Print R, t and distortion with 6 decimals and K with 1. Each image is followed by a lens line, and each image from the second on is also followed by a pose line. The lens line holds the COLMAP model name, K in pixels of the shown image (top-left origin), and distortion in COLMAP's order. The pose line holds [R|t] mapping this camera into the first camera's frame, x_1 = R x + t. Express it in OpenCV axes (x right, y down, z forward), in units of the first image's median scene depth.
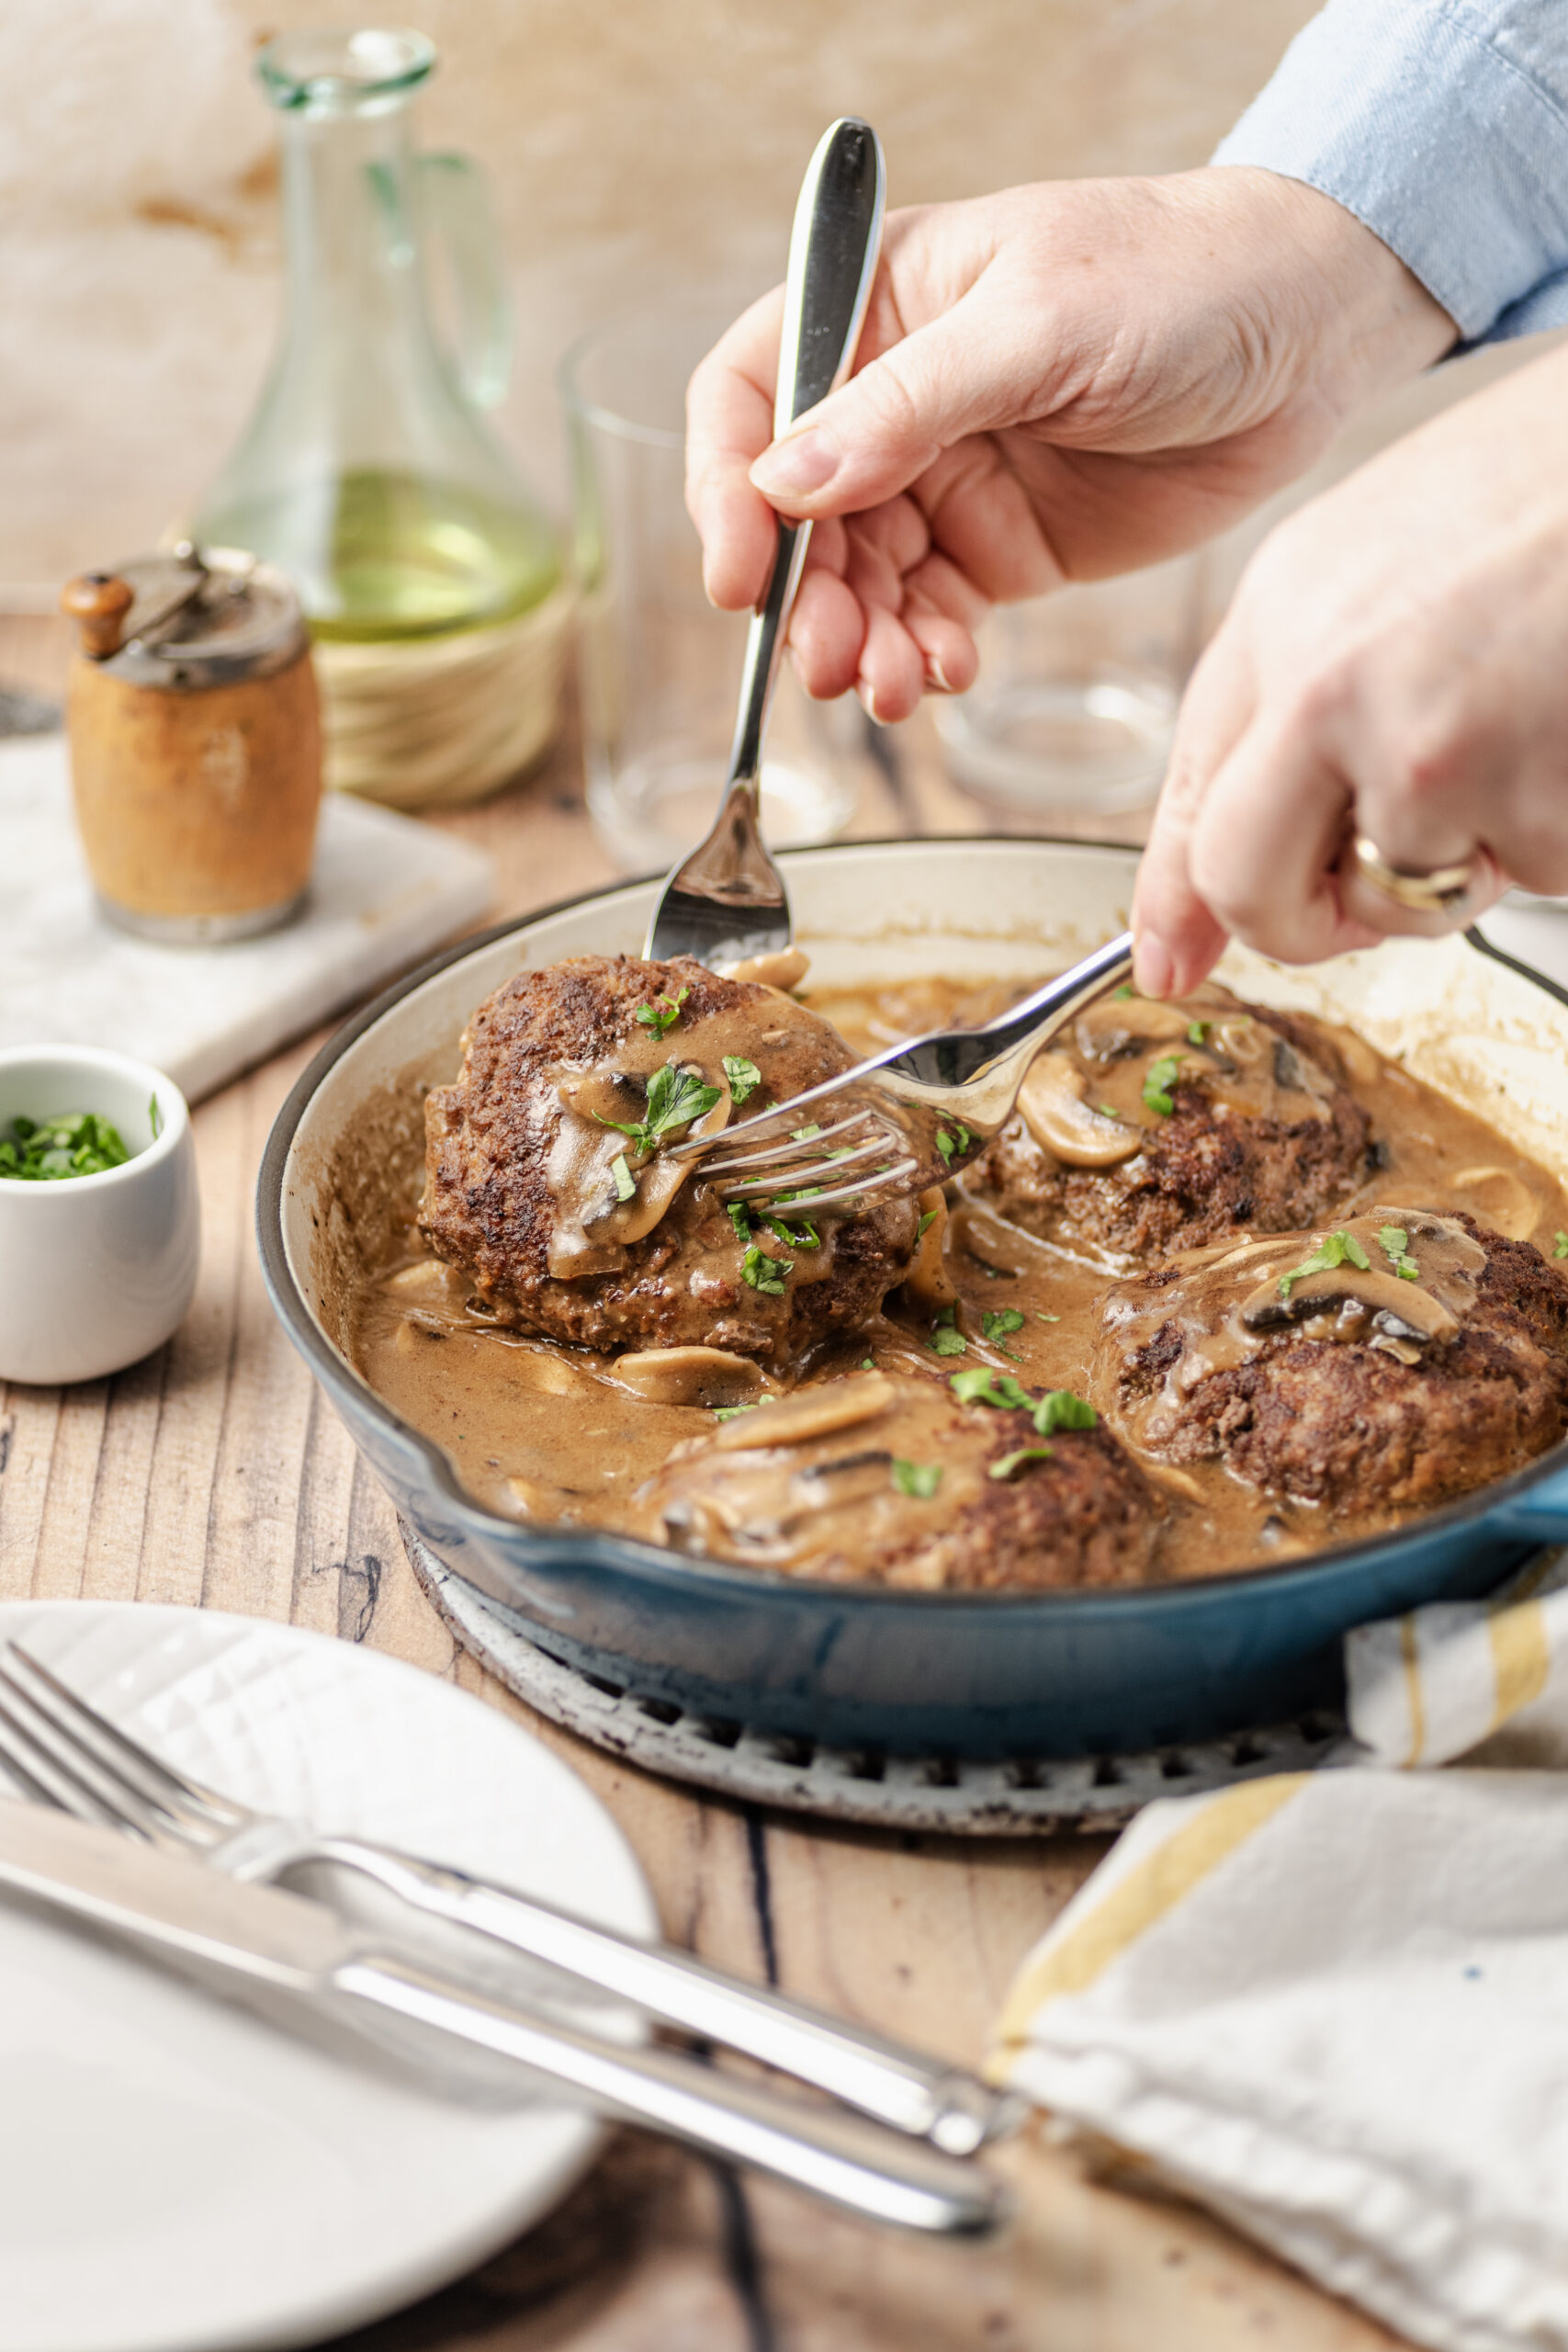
lens RADIAL K [[7244.2, 0, 784.0], [0, 7244.2, 1176.0], [0, 0, 1]] dist [-0.088362, -1.153270]
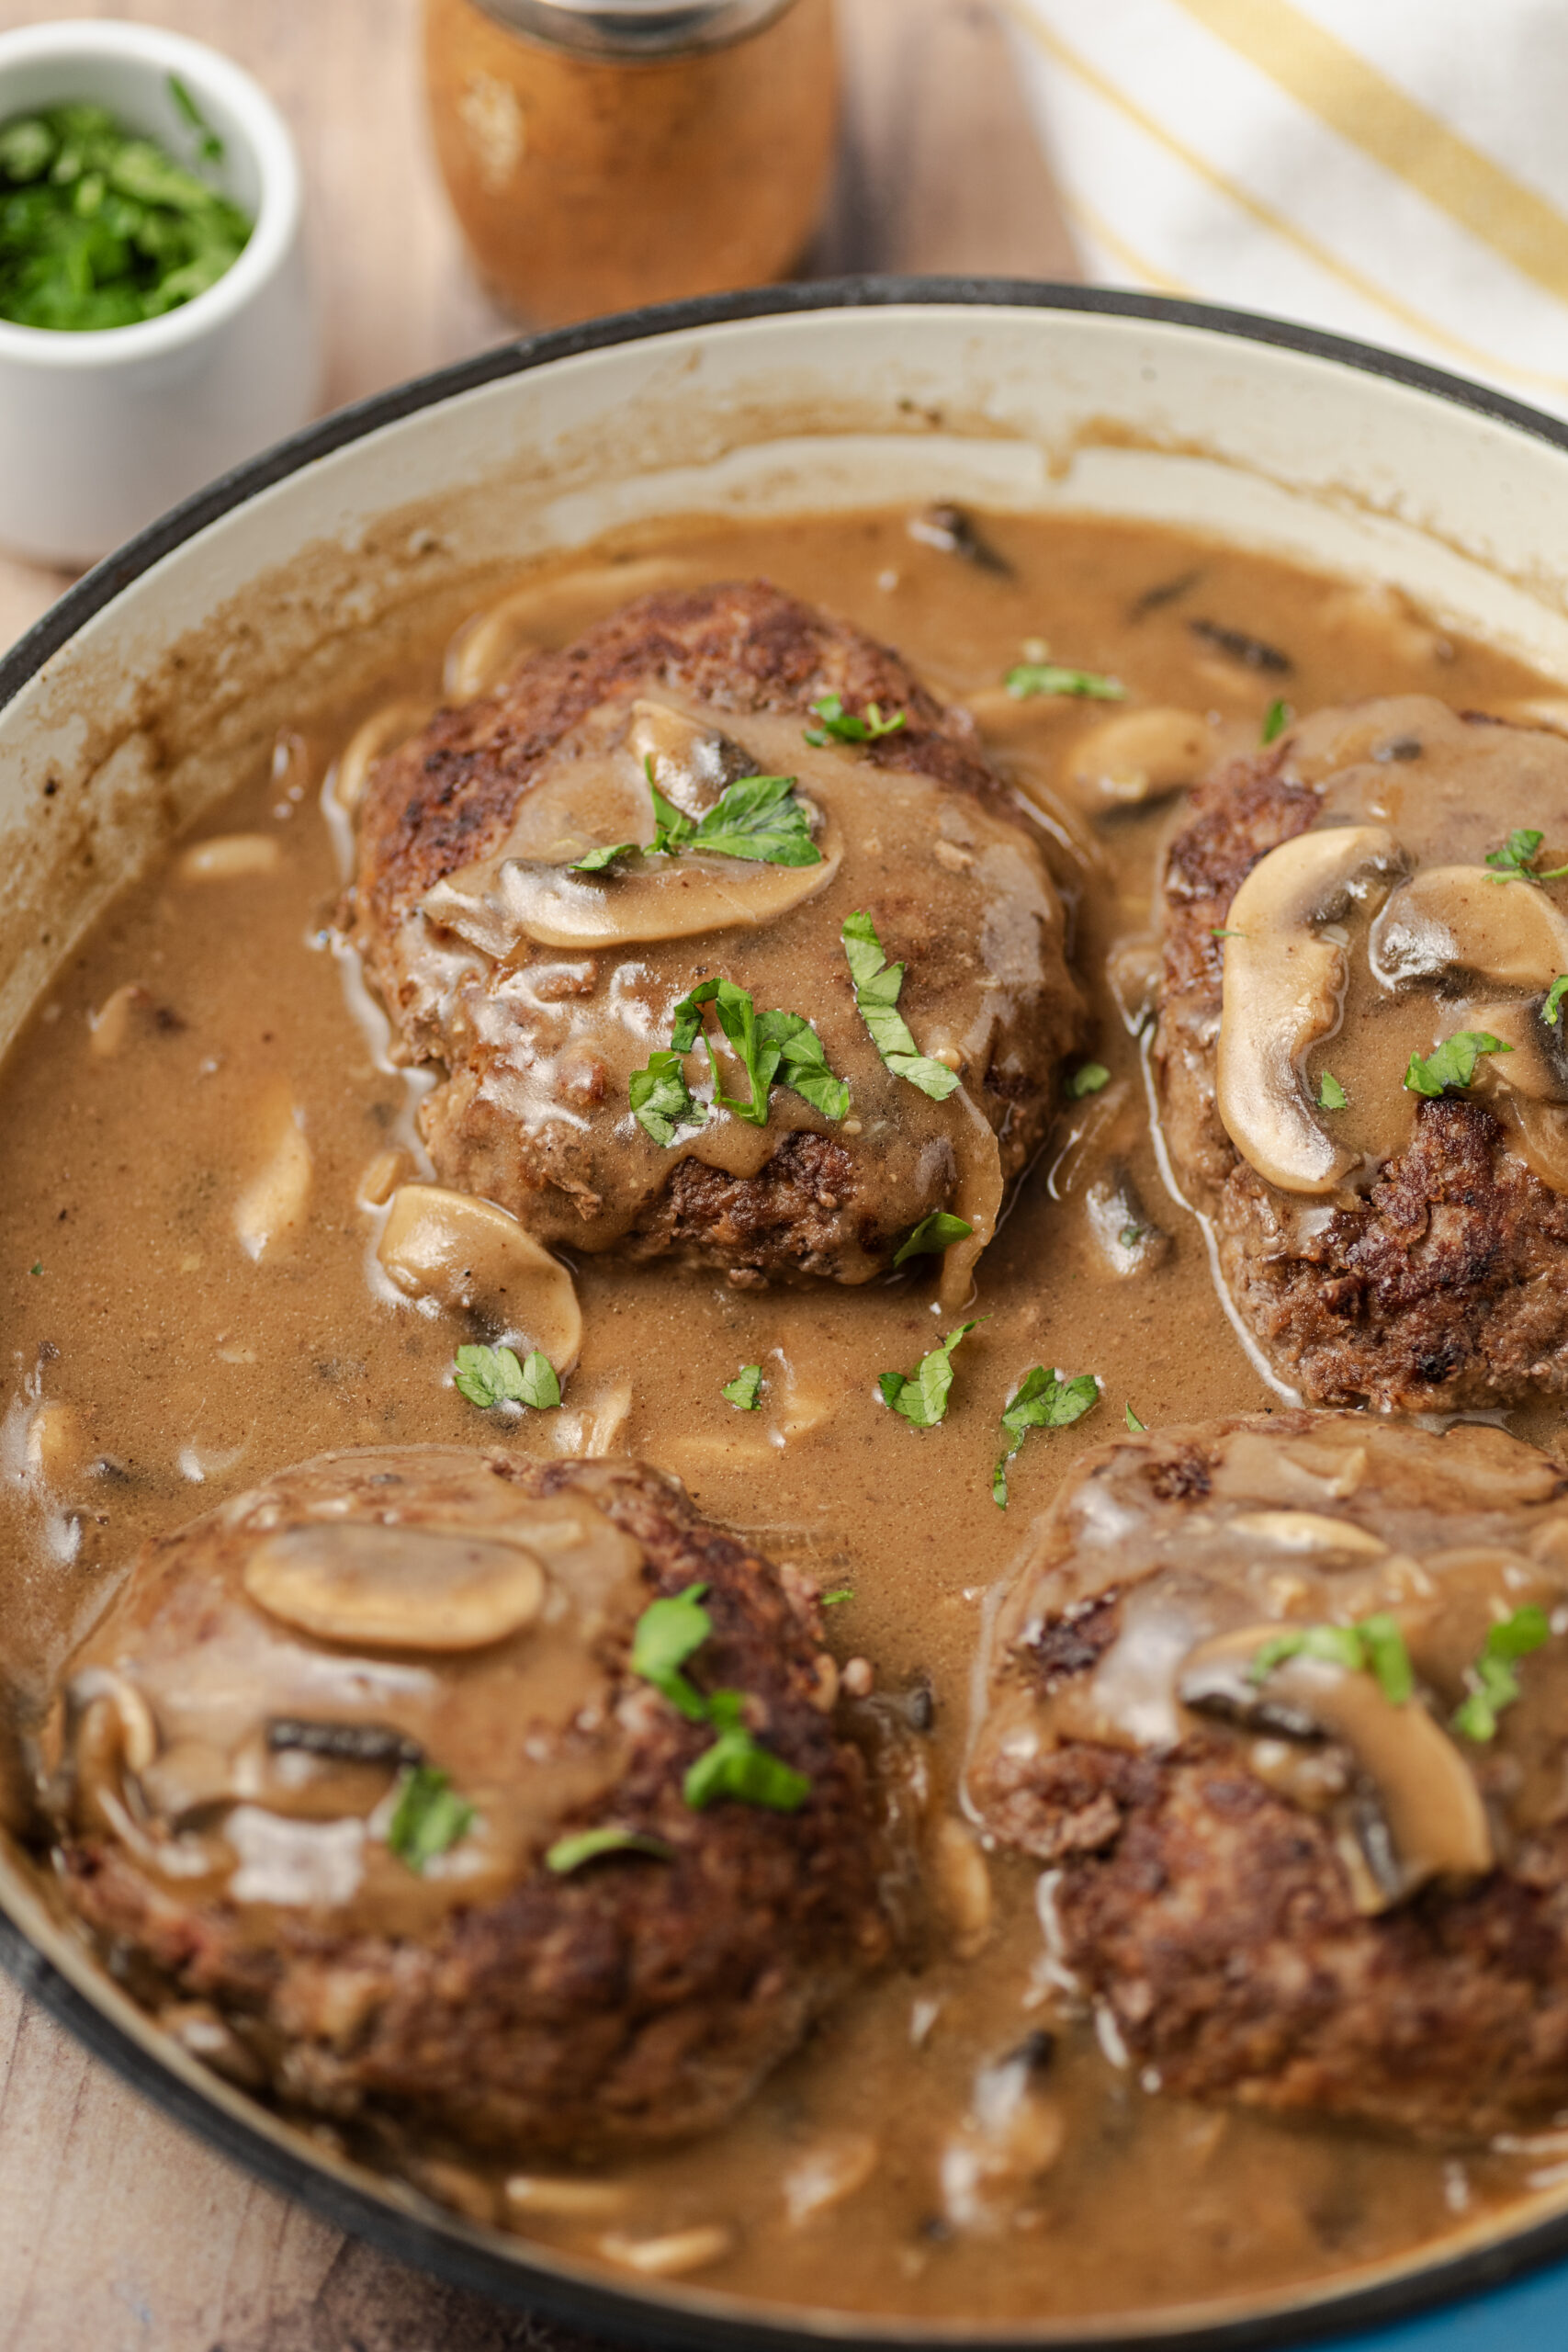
lens RADIAL K [[7244.2, 0, 784.0], [0, 7244.2, 1176.0], [0, 0, 1]] dist [-0.088362, -1.153270]
pose [[0.855659, 0.433598, -0.282561, 0.185665], [-0.249578, 0.823996, 0.508667, -0.308142], [0.453386, -0.364724, 0.813276, 0.522699]]
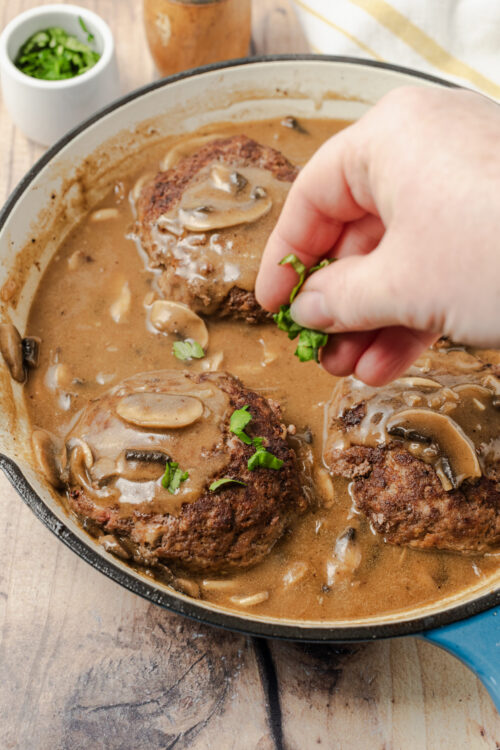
lens RADIAL K [[1100.4, 0, 250.0], [0, 1100.4, 375.0], [0, 0, 1]] dist [-0.088489, 0.190298]
pose [[0.886767, 0.400743, -0.230327, 0.095466], [-0.232579, 0.817487, 0.526898, -0.148768], [0.399440, -0.413666, 0.818125, 0.738274]]
